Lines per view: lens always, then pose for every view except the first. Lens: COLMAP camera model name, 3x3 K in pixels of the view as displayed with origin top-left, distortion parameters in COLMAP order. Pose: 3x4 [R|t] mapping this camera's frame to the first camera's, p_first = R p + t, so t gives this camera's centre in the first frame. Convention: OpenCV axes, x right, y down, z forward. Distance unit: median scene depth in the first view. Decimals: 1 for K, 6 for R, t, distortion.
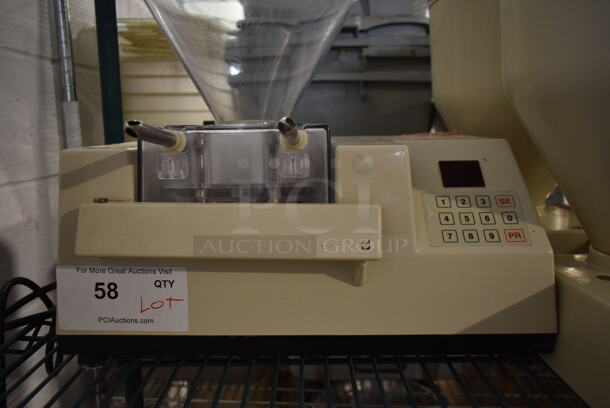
lens RADIAL K [[465.0, 0, 305.0], [0, 465.0, 204.0], [0, 0, 1]] dist [-0.017083, 0.000465]
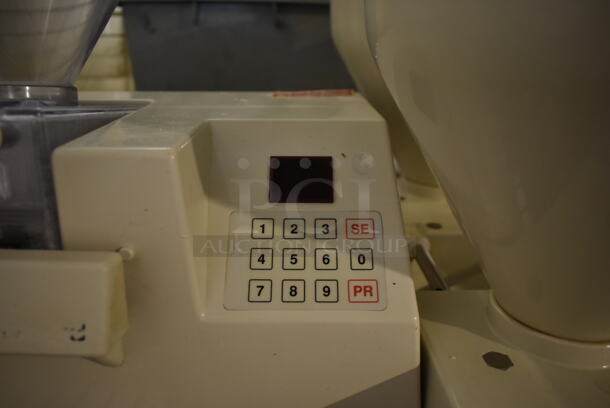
lens RADIAL K [[468.7, 0, 305.0], [0, 468.7, 204.0], [0, 0, 1]] dist [-0.016560, -0.001474]
pose [[0.999258, 0.008047, 0.037655, 0.330810], [-0.014372, 0.985192, 0.170853, -0.146650], [-0.035722, -0.171268, 0.984577, 0.378362]]
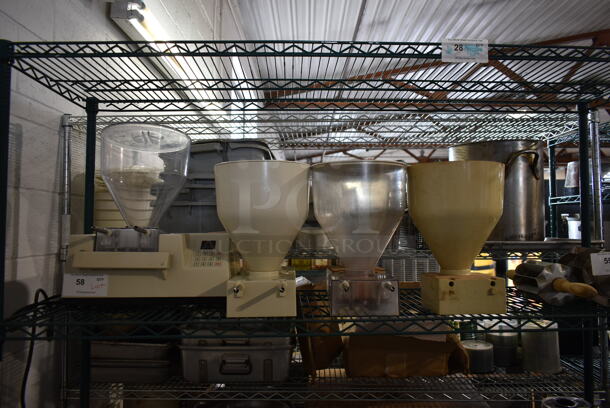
lens RADIAL K [[468.9, 0, 271.9], [0, 468.9, 200.3], [0, 0, 1]] dist [-0.004087, -0.000362]
pose [[0.999913, 0.007180, -0.011081, 0.791648], [-0.009517, 0.973642, -0.227885, 0.335046], [0.009153, 0.227970, 0.973625, -1.947468]]
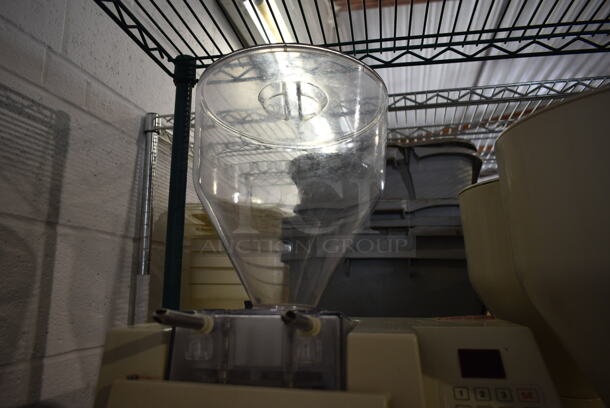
lens RADIAL K [[468.7, 0, 305.0], [0, 468.7, 204.0], [0, 0, 1]] dist [-0.016560, -0.001474]
pose [[0.987284, -0.013821, -0.158362, 0.133586], [-0.041593, 0.939048, -0.341261, -0.030255], [0.153426, 0.343509, 0.926532, -0.100297]]
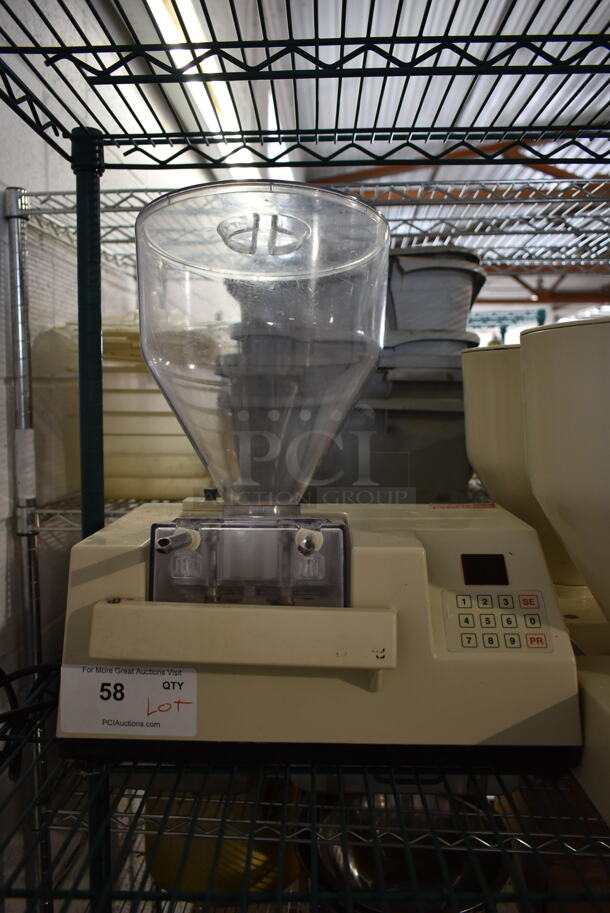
lens RADIAL K [[701.6, 0, 298.9], [0, 701.6, 456.6], [0, 0, 1]] dist [-0.016560, -0.001474]
pose [[0.999811, 0.012765, -0.014653, -0.024533], [-0.013969, 0.996265, -0.085206, -0.173870], [0.013511, 0.085394, 0.996256, -0.465605]]
